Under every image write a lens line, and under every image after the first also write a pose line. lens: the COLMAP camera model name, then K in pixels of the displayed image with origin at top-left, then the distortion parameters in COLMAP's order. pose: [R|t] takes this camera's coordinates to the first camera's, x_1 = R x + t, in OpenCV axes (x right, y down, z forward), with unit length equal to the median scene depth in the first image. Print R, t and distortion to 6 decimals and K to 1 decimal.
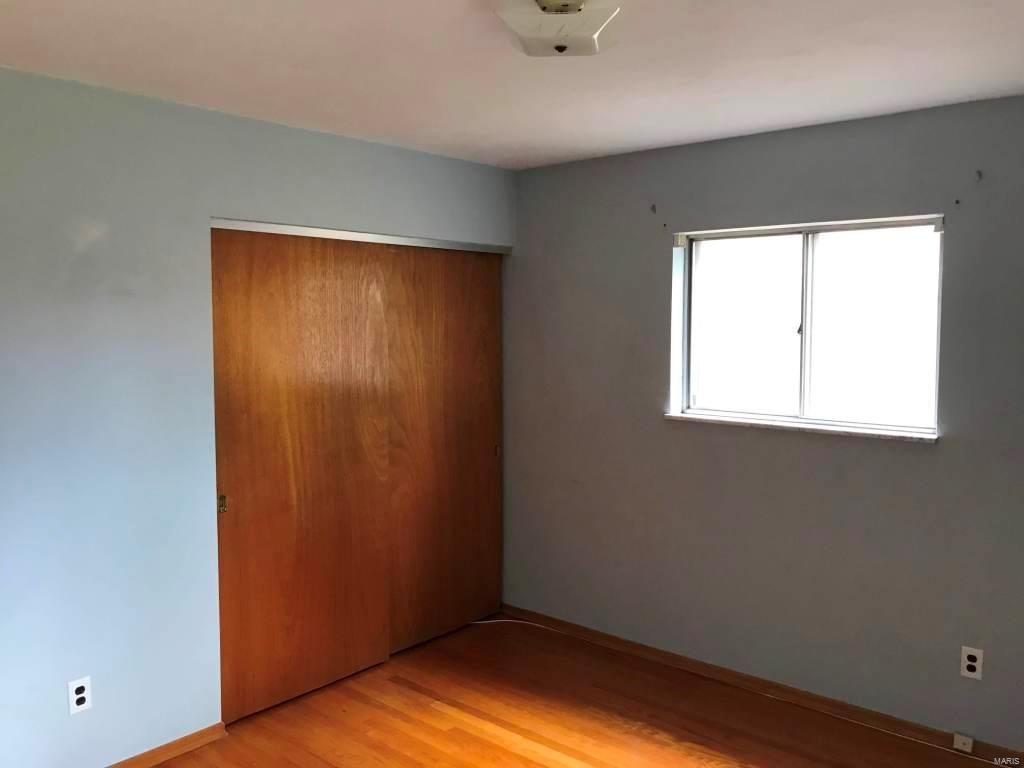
lens RADIAL K [[845.4, 0, 513.5], [0, 845.4, 387.2], [0, 0, 1]] dist [0.038328, -0.045530]
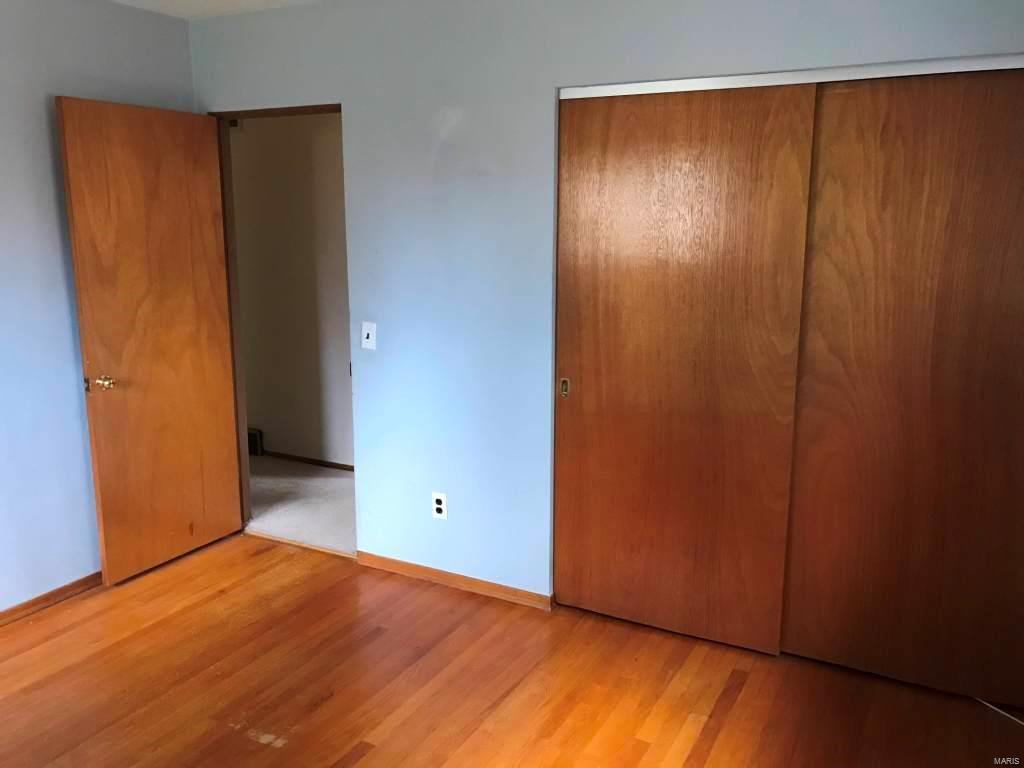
lens RADIAL K [[845.4, 0, 514.0], [0, 845.4, 374.6], [0, 0, 1]] dist [0.038328, -0.045530]
pose [[0.214995, 0.184274, -0.959073, 0.541238], [-0.083541, 0.981908, 0.169934, -0.037516], [0.973036, 0.043587, 0.226499, 0.665684]]
